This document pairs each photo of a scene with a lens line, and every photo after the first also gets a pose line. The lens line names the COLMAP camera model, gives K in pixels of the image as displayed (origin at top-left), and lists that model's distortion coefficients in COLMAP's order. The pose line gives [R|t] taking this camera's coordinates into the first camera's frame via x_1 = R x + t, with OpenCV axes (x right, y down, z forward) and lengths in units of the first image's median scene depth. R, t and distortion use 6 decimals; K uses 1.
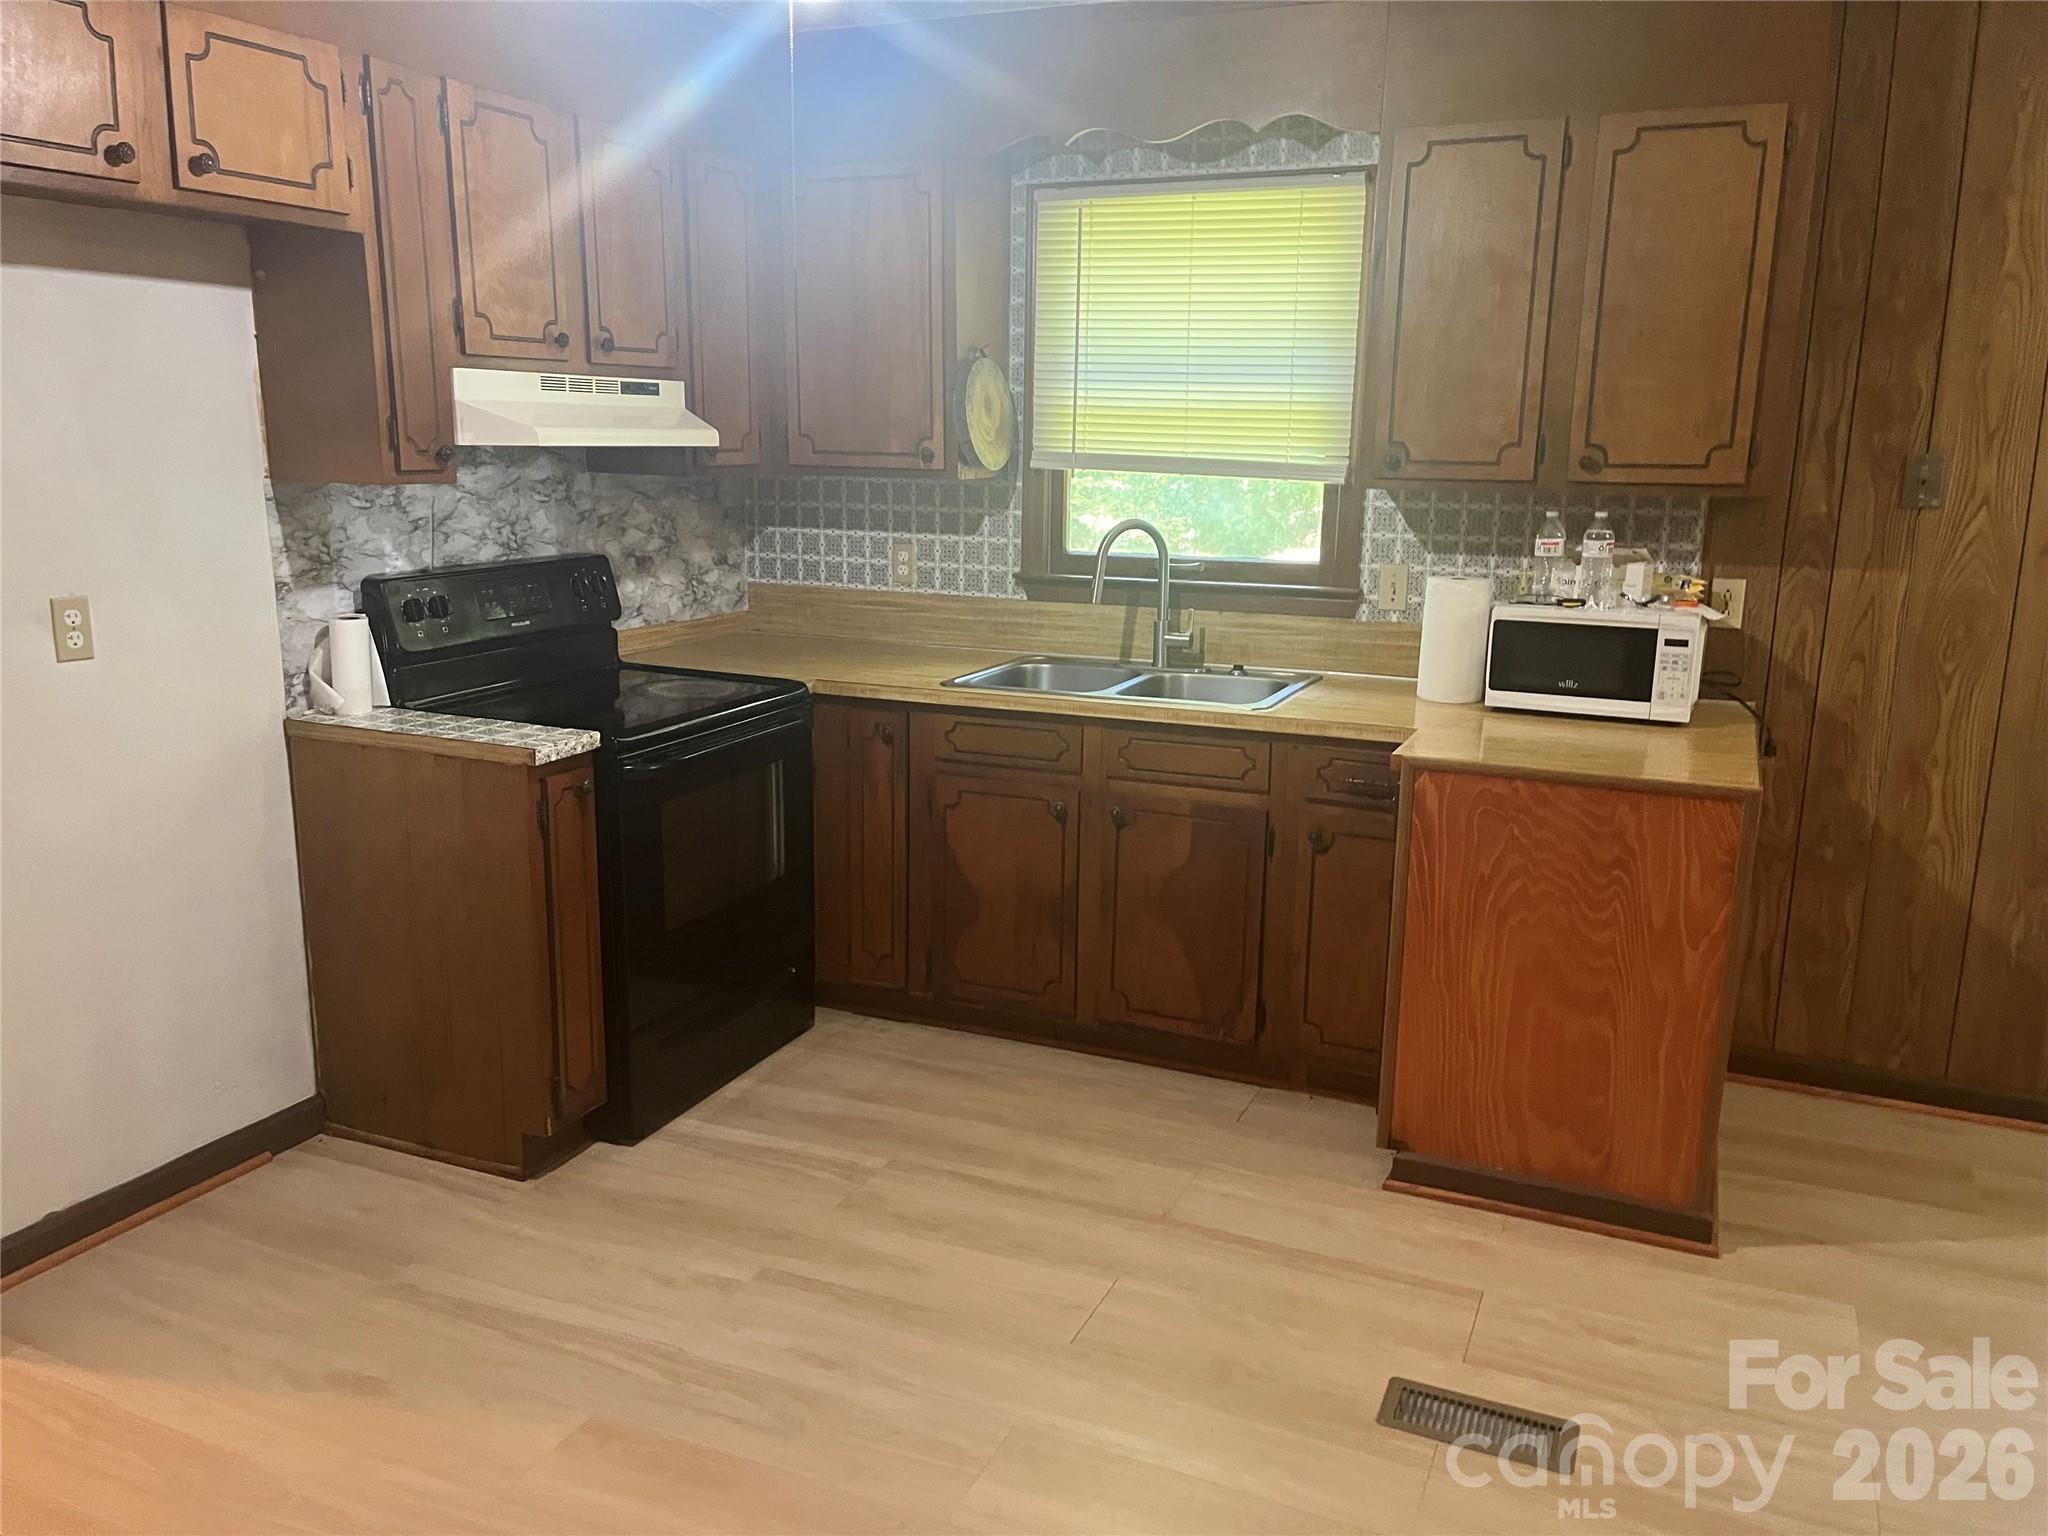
lens RADIAL K [[1574.9, 0, 1023.6], [0, 1574.9, 769.0], [0, 0, 1]] dist [0.060546, -0.081459]
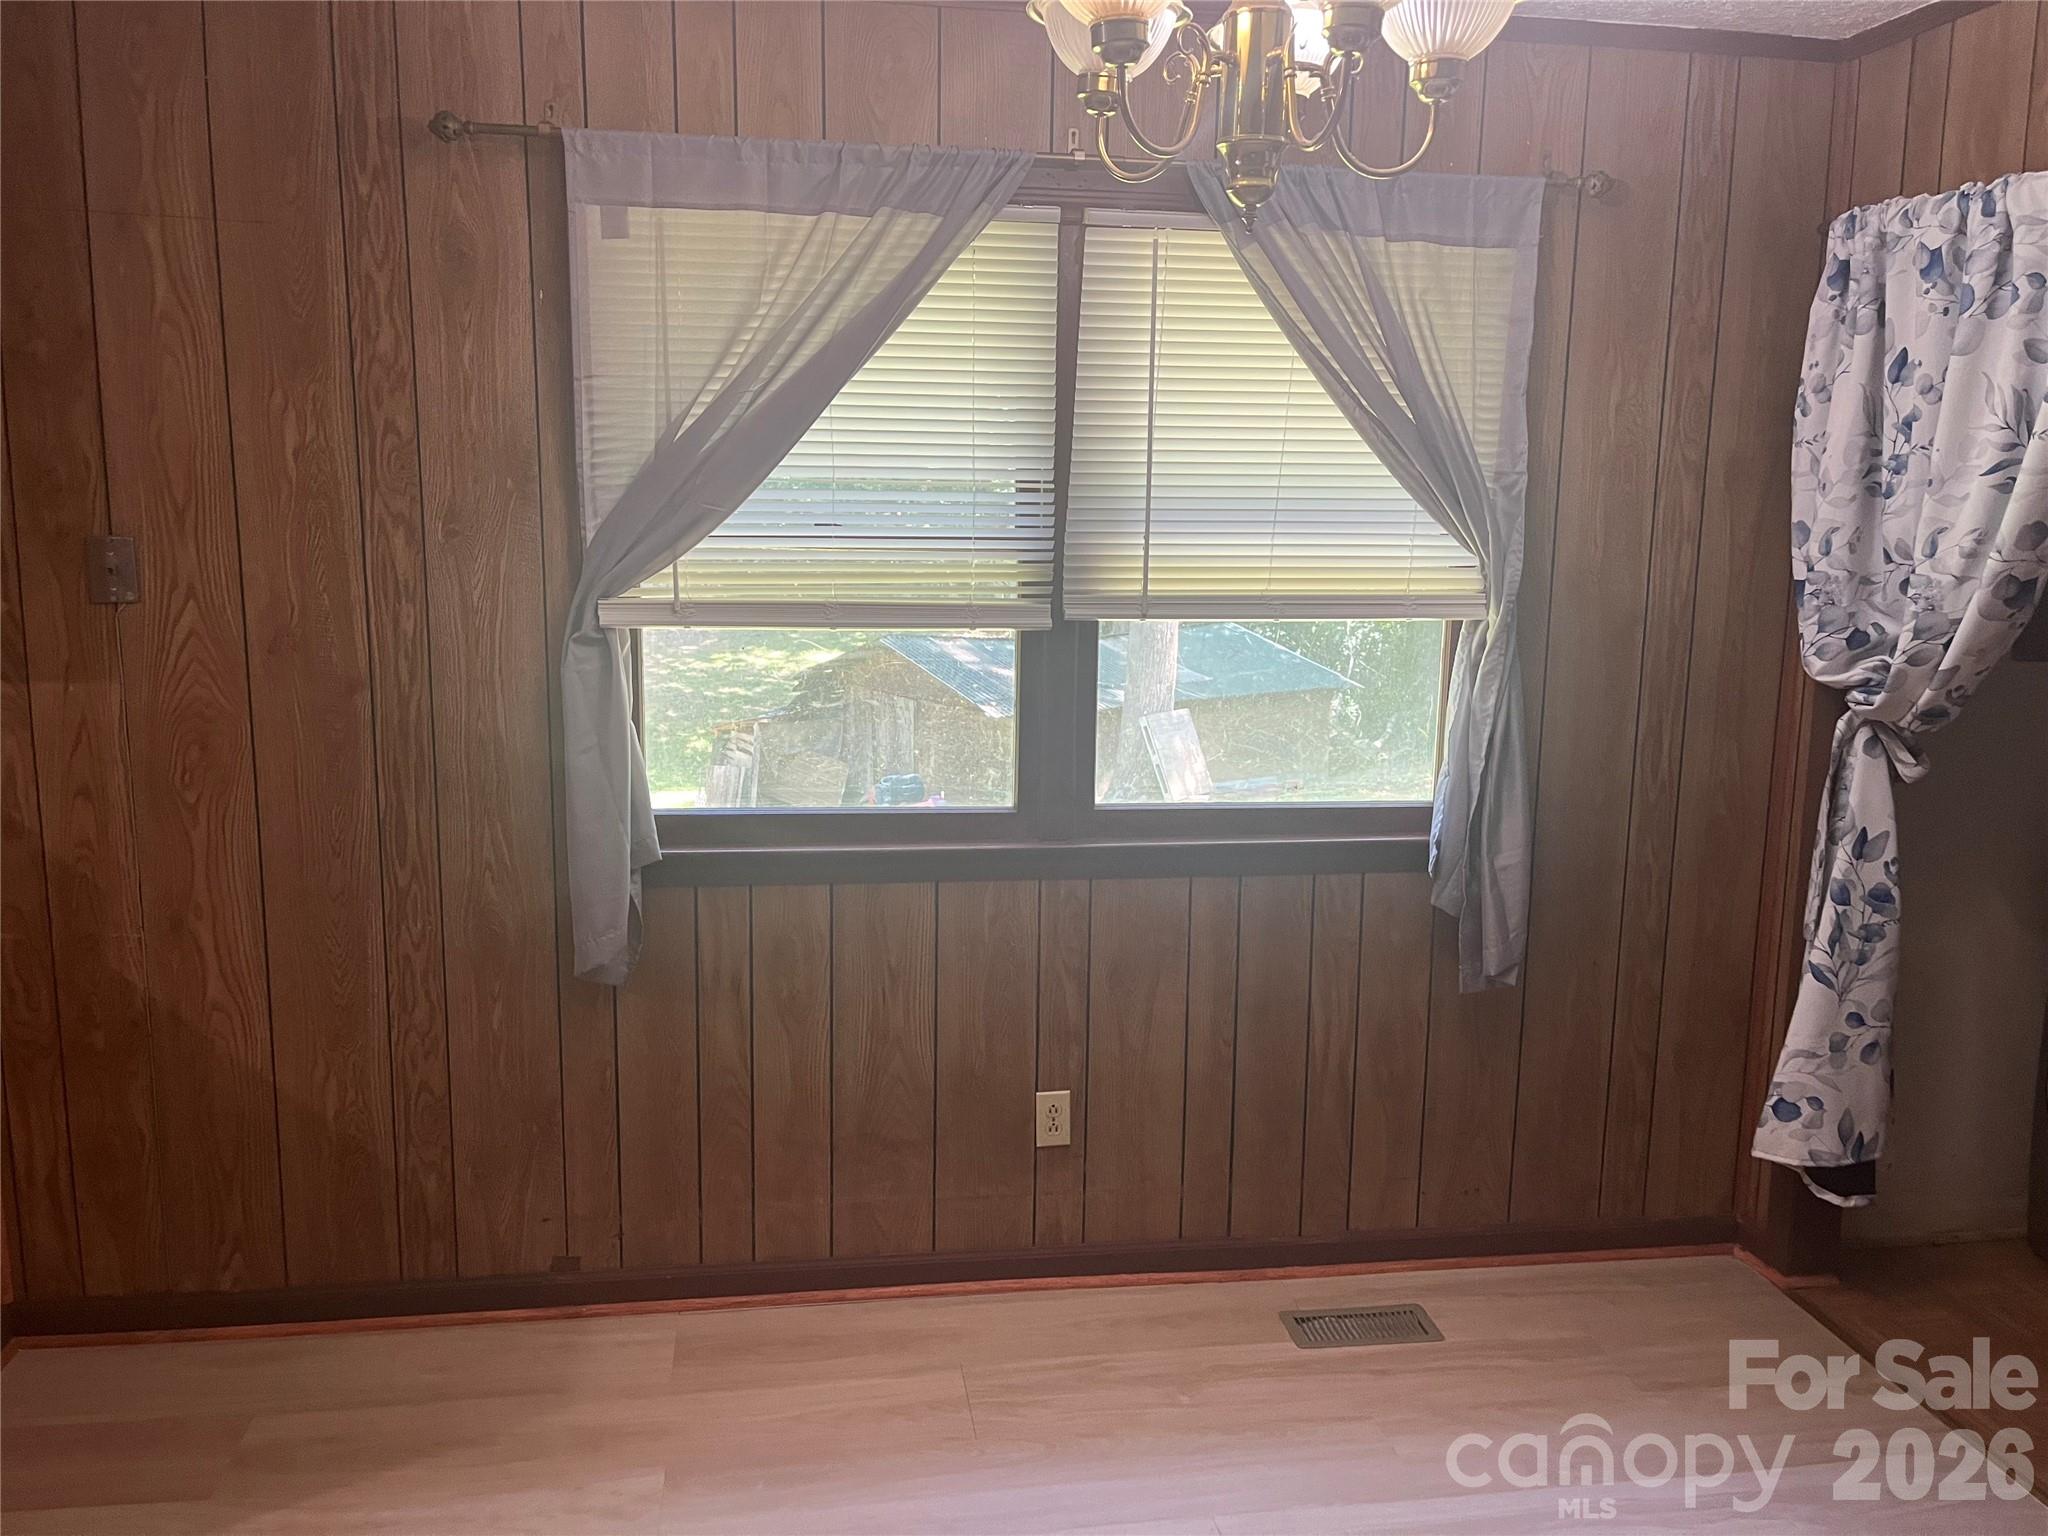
lens RADIAL K [[1574.9, 0, 1023.6], [0, 1574.9, 769.0], [0, 0, 1]] dist [0.060546, -0.081459]
pose [[0.846409, -0.095323, 0.523932, 0.511513], [0.111494, 0.993765, 0.000684, -0.030775], [-0.520730, 0.057836, 0.851760, 0.087844]]
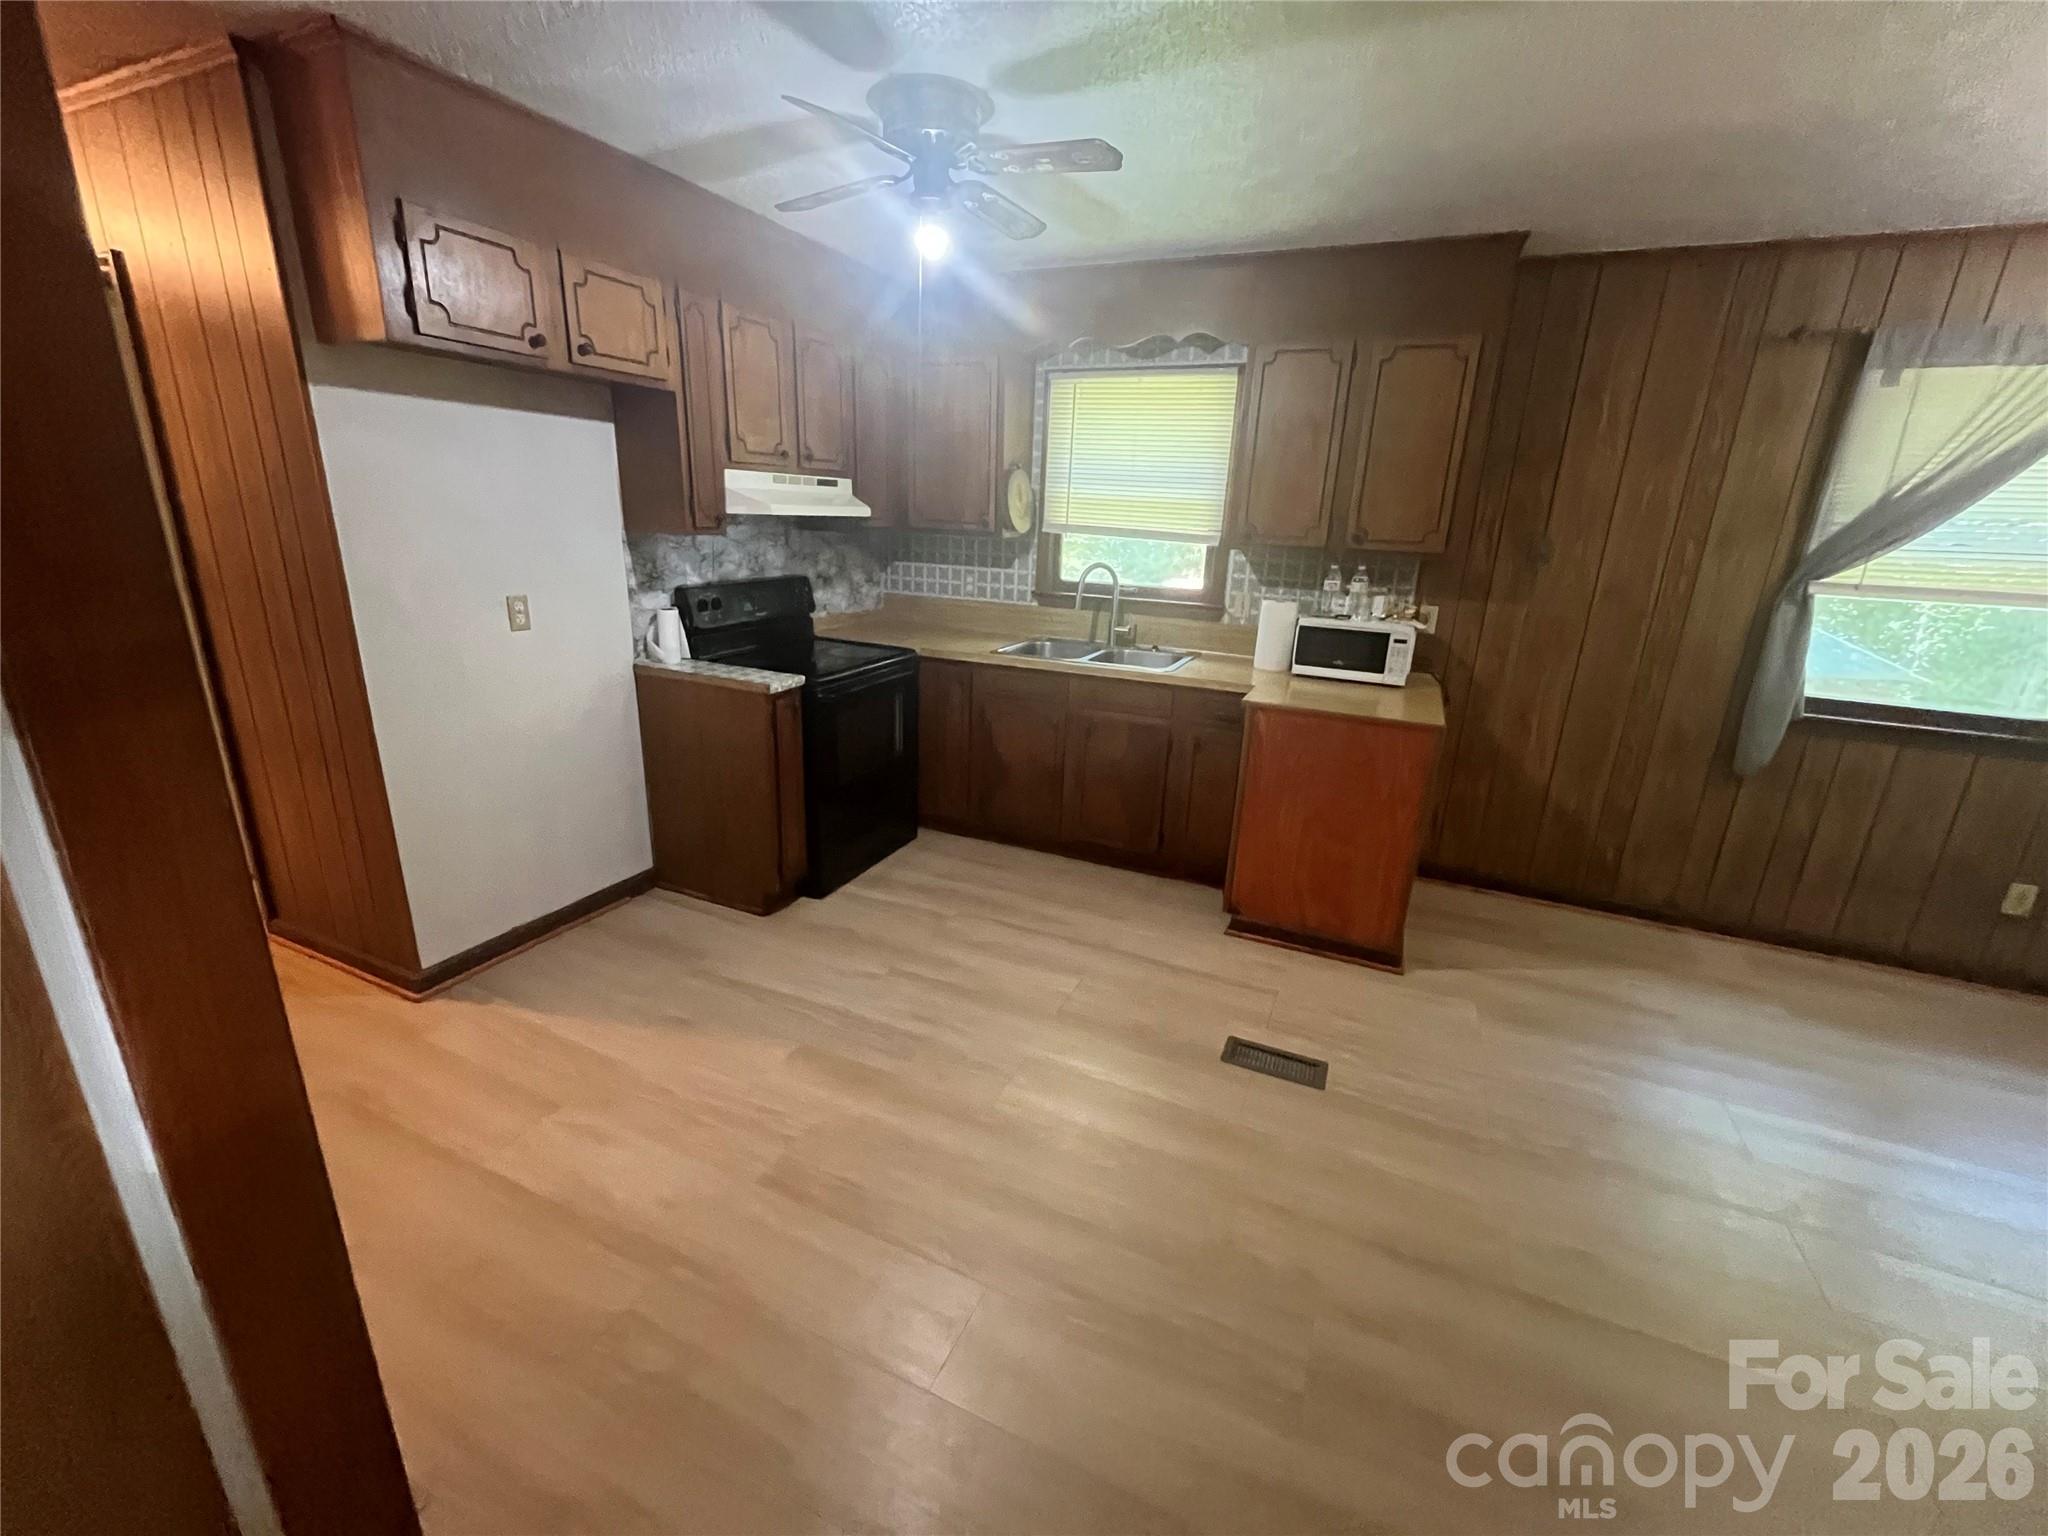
lens RADIAL K [[841.3, 0, 1013.1], [0, 841.3, 766.8], [0, 0, 1]] dist [-0.004391, 0.000311]
pose [[0.999600, 0.026590, -0.009599, -0.015056], [-0.025654, 0.995870, 0.087090, -0.008823], [0.011875, -0.086809, 0.996154, 0.029193]]
